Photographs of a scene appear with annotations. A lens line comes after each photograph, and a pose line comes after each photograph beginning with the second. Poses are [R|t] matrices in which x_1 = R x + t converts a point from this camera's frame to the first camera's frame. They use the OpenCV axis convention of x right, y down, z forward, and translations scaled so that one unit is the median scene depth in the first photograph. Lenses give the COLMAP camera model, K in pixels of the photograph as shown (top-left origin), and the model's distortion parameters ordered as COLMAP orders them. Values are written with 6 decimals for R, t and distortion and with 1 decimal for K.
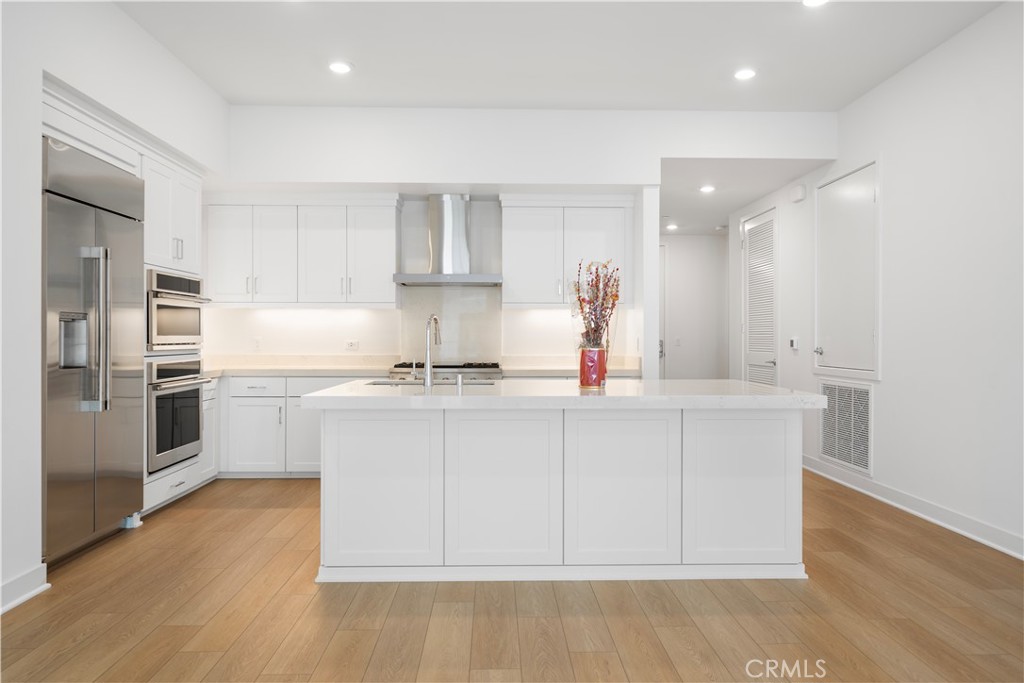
lens RADIAL K [[700.5, 0, 511.6], [0, 700.5, 337.9], [0, 0, 1]] dist [0.002956, -0.000713]
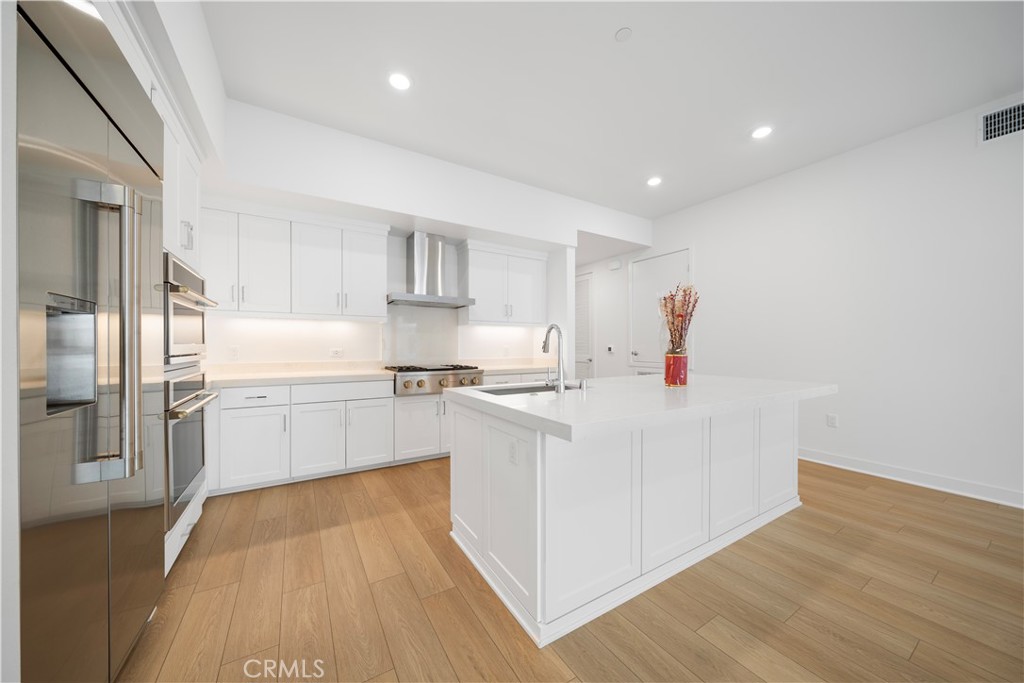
lens RADIAL K [[350.5, 0, 503.7], [0, 350.5, 349.4], [0, 0, 1]] dist [-0.003611, -0.000406]
pose [[0.866142, -0.006305, 0.499759, -0.312795], [0.002223, 0.999959, 0.008762, -0.000238], [-0.499794, -0.006478, 0.866120, 0.408188]]
